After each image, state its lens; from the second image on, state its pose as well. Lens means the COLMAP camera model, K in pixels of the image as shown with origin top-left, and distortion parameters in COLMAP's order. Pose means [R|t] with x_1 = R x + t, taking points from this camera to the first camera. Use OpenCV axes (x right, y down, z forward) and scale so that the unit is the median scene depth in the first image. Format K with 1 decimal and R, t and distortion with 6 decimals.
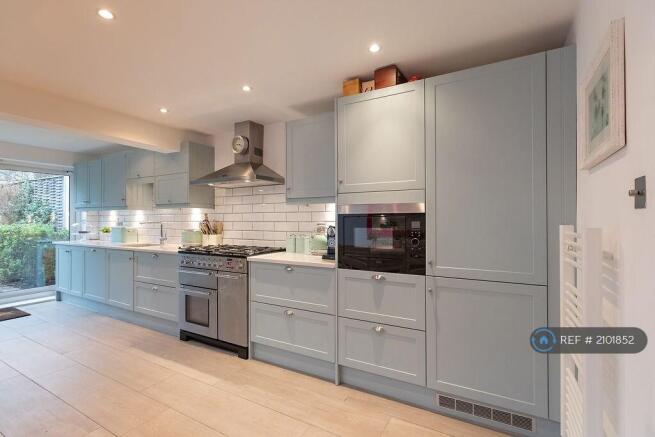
lens RADIAL K [[304.0, 0, 320.7], [0, 304.0, 217.4], [0, 0, 1]] dist [0.001883, 0.000523]
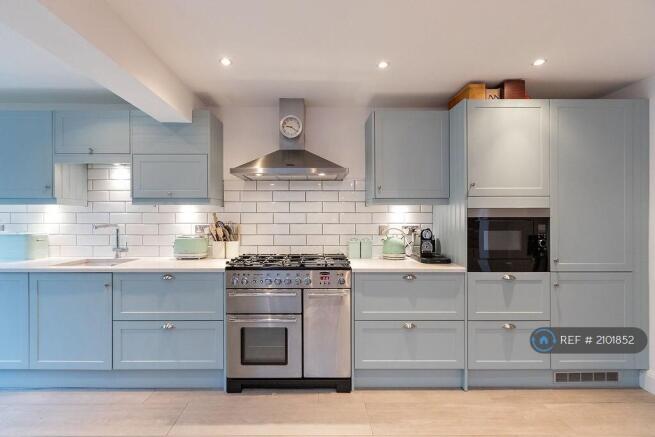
lens RADIAL K [[304.0, 0, 320.7], [0, 304.0, 217.4], [0, 0, 1]] dist [0.001883, 0.000523]
pose [[0.864795, 0.002667, 0.502117, -0.720906], [-0.007206, 0.999949, 0.007100, -0.011834], [-0.502073, -0.009758, 0.864770, 0.328248]]
